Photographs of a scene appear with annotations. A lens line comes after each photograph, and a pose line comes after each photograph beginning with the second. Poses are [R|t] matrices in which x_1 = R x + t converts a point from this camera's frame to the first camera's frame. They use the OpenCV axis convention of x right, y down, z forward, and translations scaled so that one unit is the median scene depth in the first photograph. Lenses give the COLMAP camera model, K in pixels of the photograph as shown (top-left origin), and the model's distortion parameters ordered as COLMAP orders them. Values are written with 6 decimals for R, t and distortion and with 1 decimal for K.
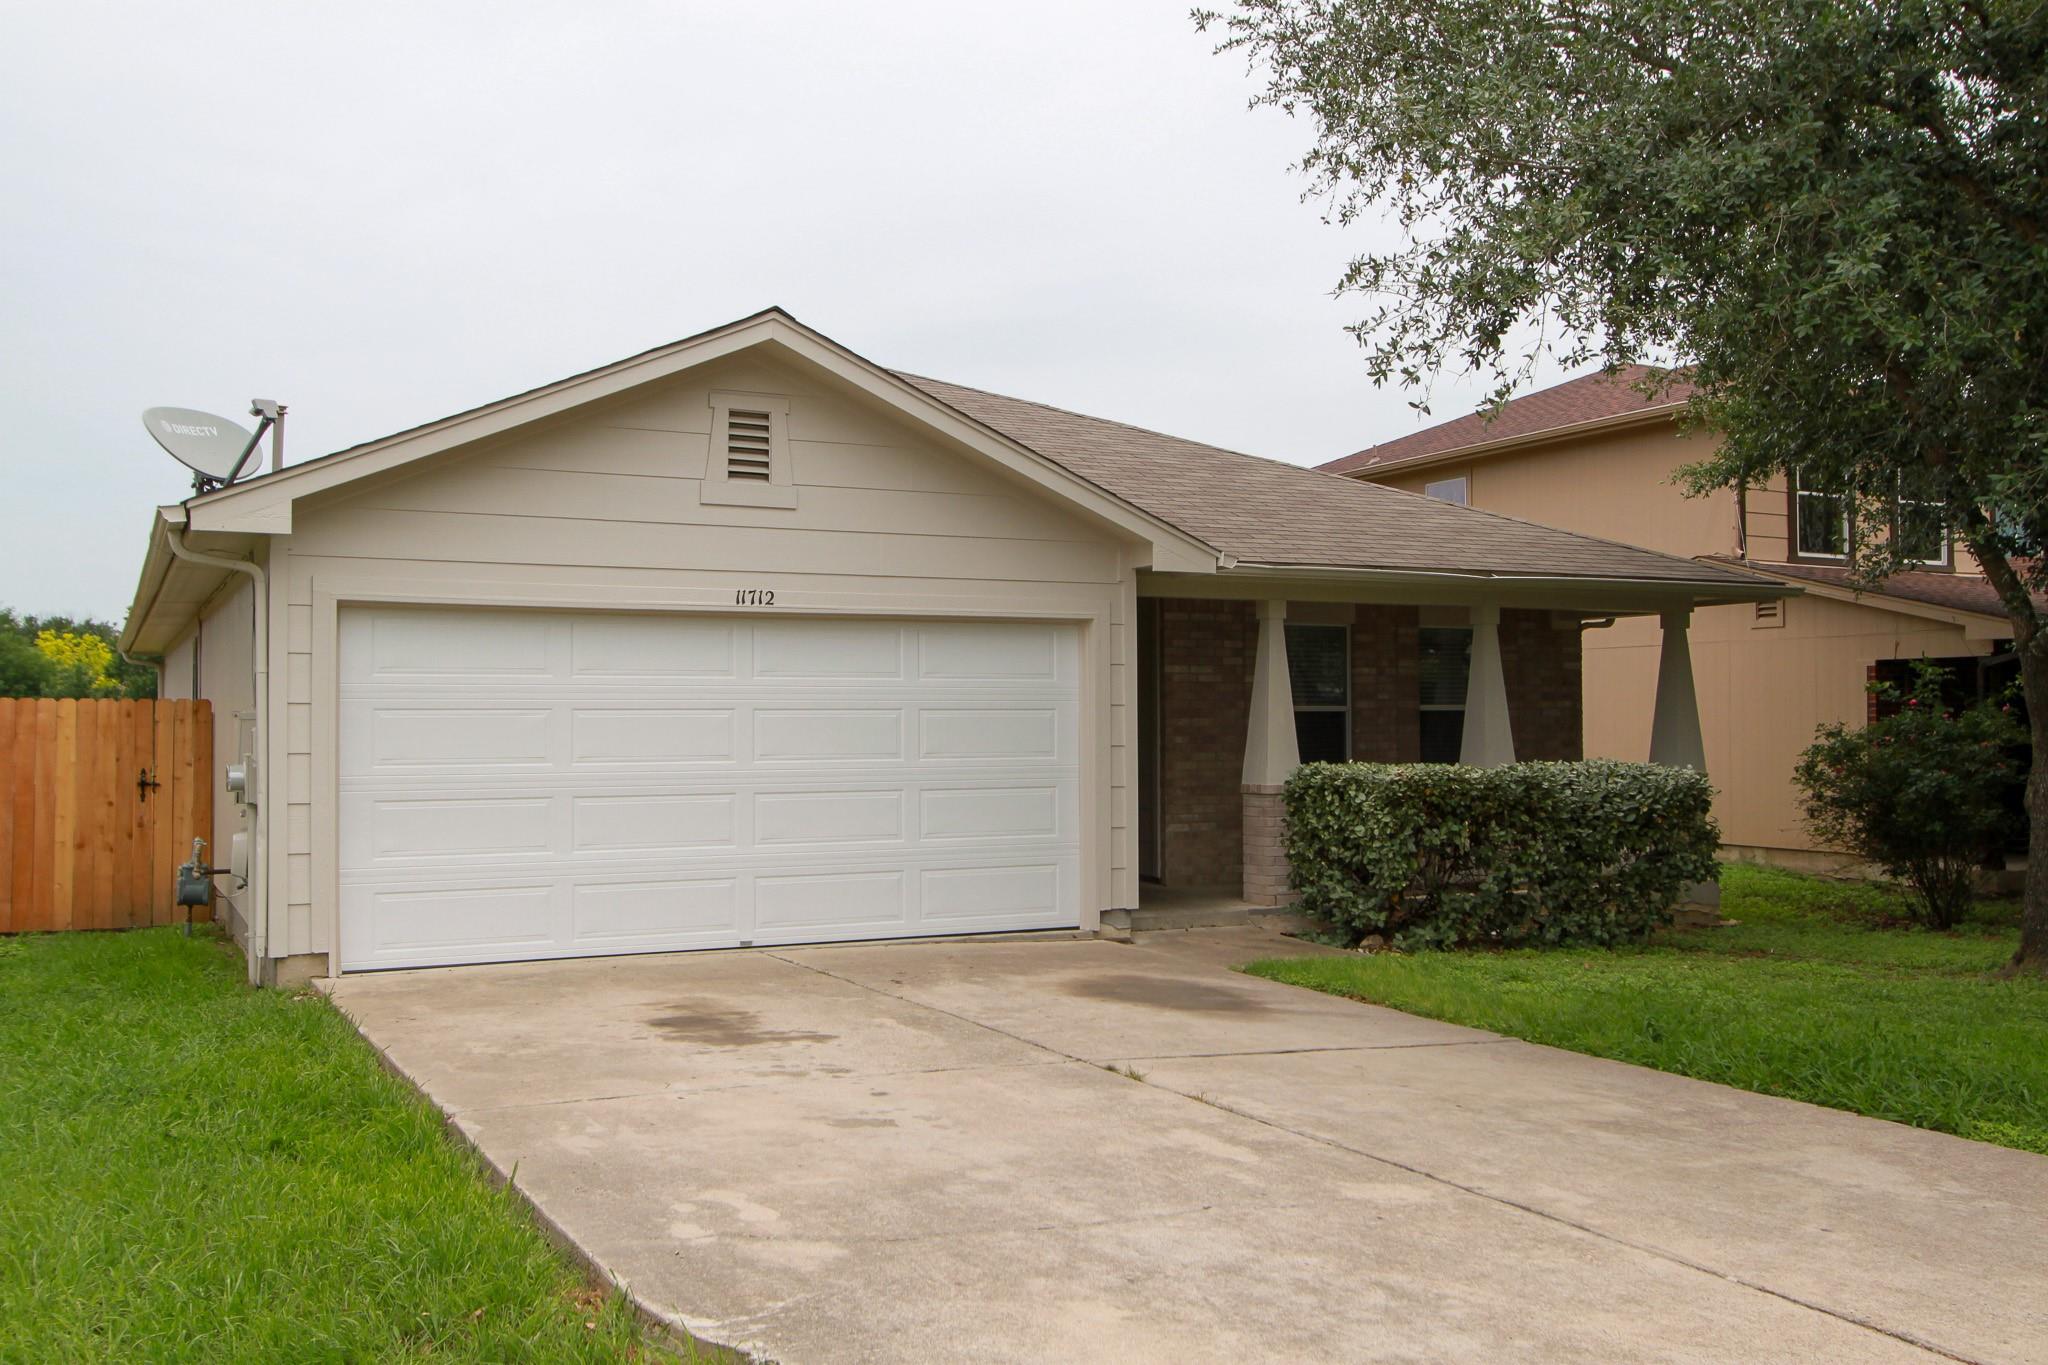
lens RADIAL K [[1802.6, 0, 1025.0], [0, 1802.6, 680.8], [0, 0, 1]] dist [0.010750, -0.004015]
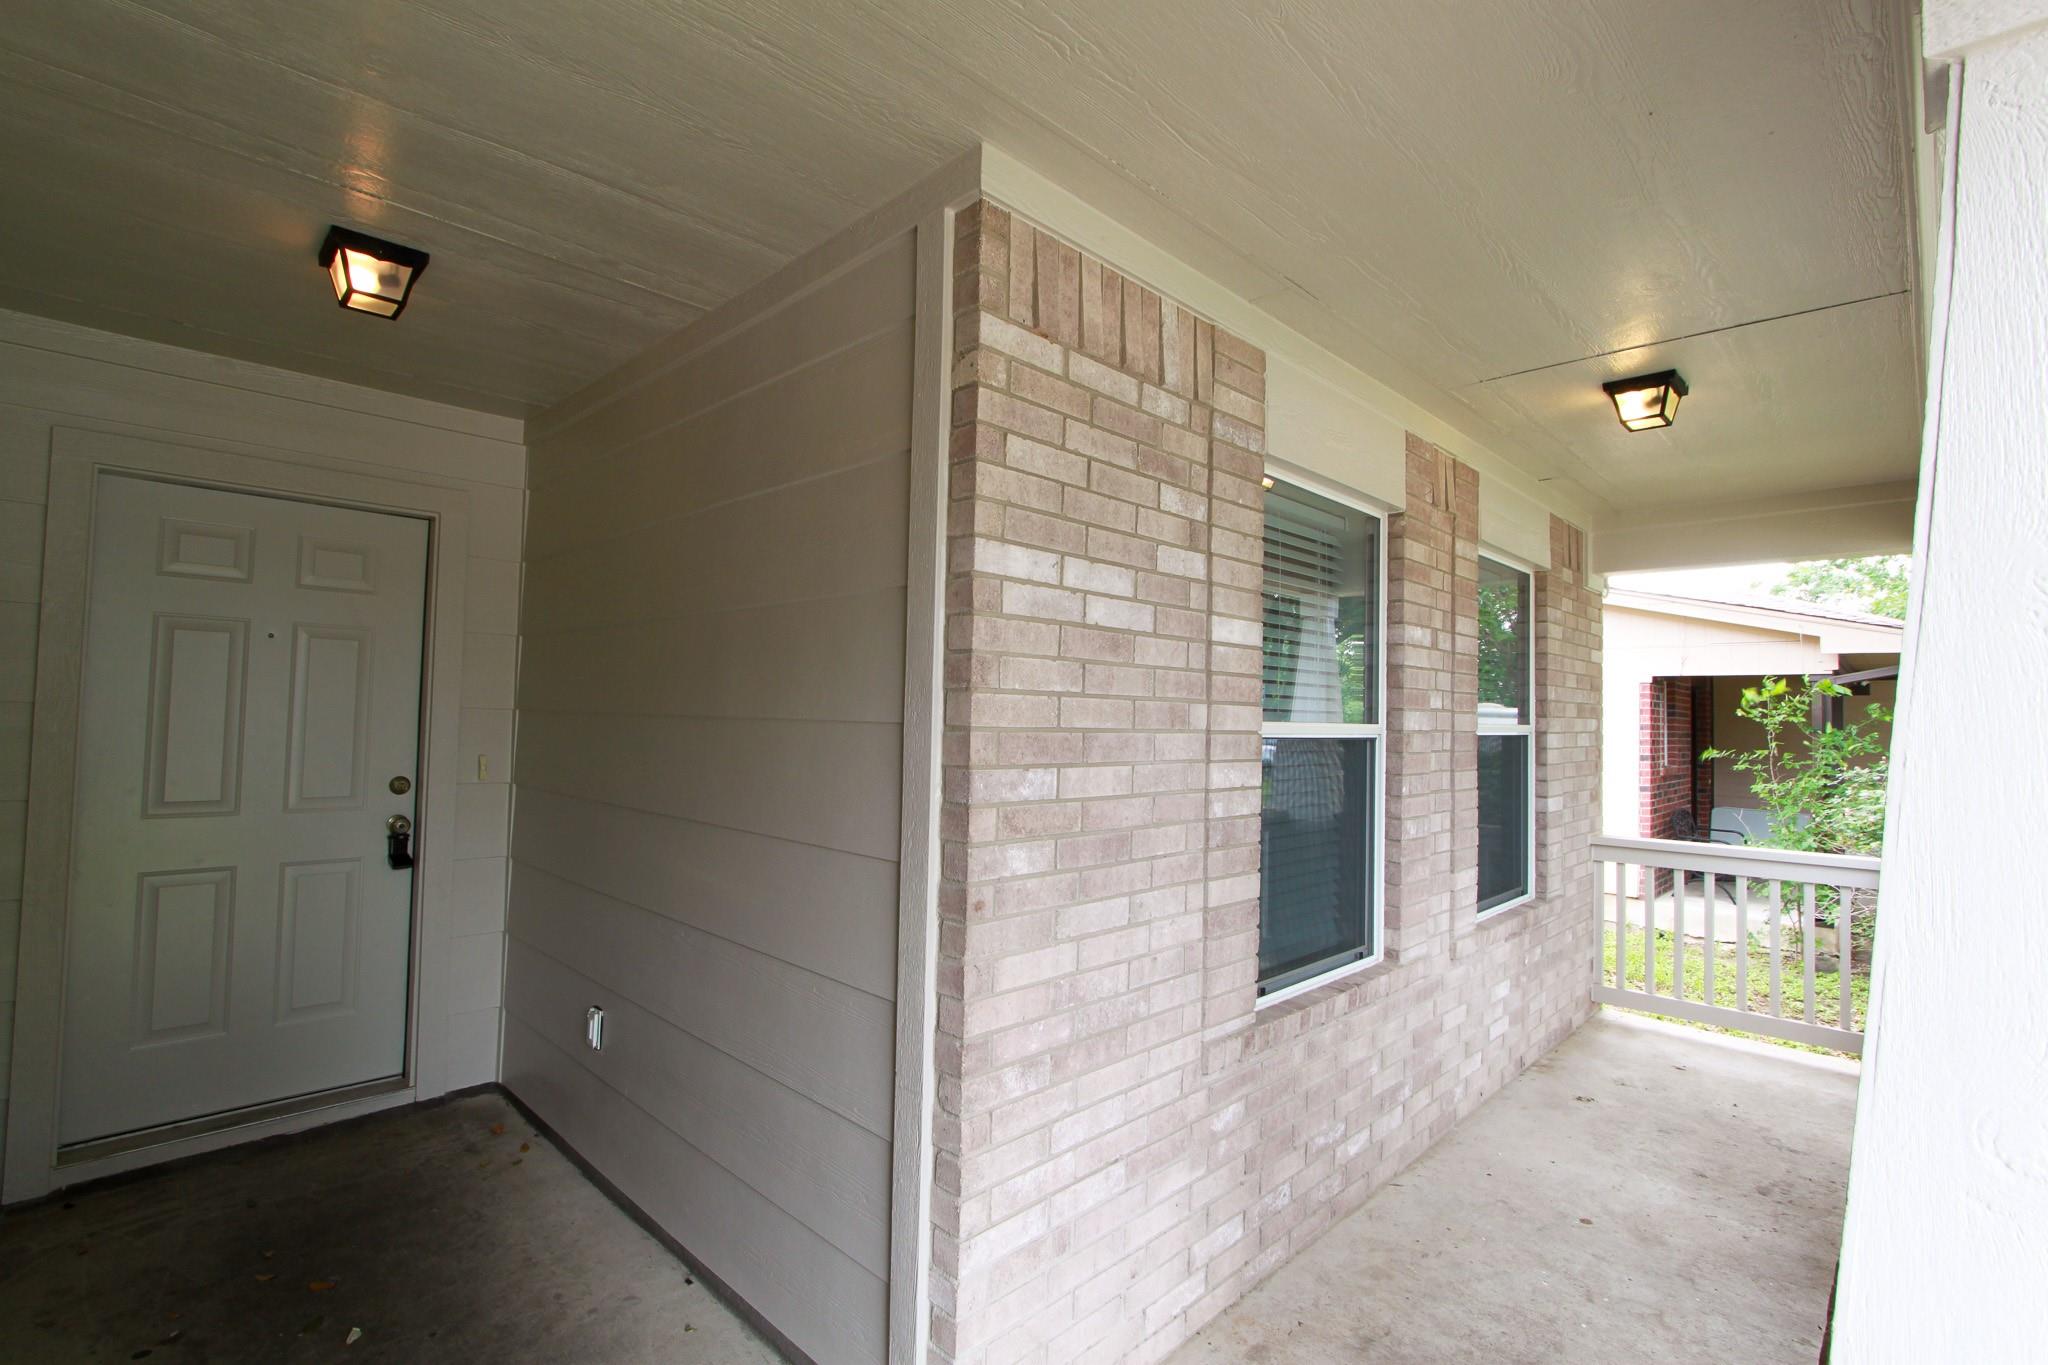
lens RADIAL K [[943.5, 0, 1023.1], [0, 943.5, 675.9], [0, 0, 1]] dist [-0.025236, 0.005597]
pose [[0.950456, 0.038287, 0.308494, 0.049275], [-0.033682, 0.999228, -0.020242, 0.011539], [-0.309030, 0.008849, 0.951011, 0.926865]]
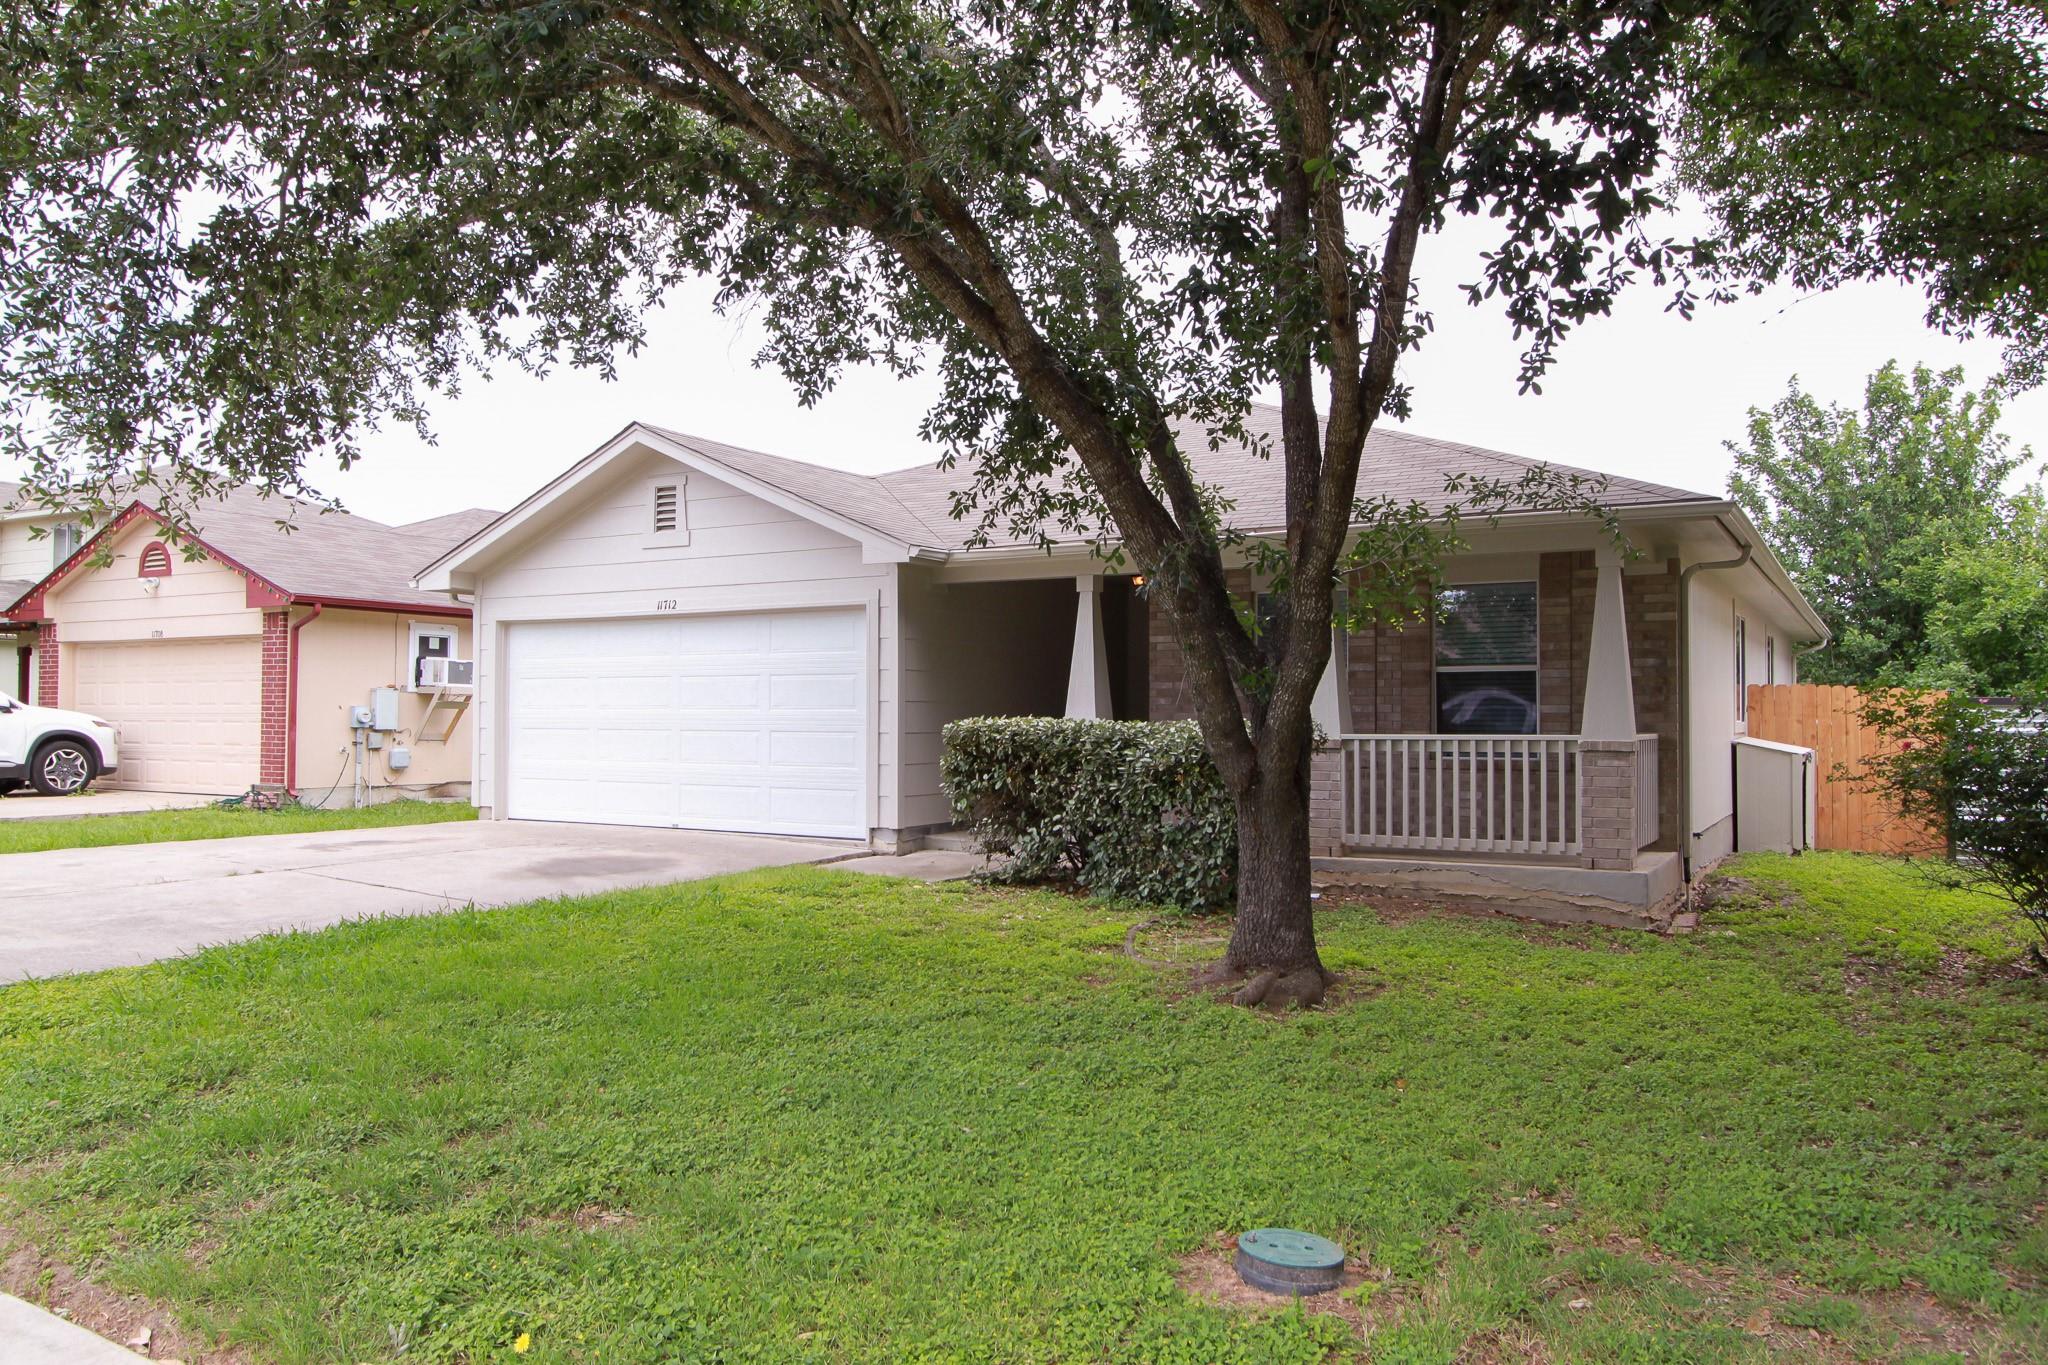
lens RADIAL K [[1509.0, 0, 1018.1], [0, 1509.0, 687.1], [0, 0, 1]] dist [0.008665, 0.000353]
pose [[0.530609, -0.008303, -0.847576, 0.885260], [0.016236, 0.999868, 0.000369, 0.023322], [0.847461, -0.013957, 0.530673, 0.439461]]
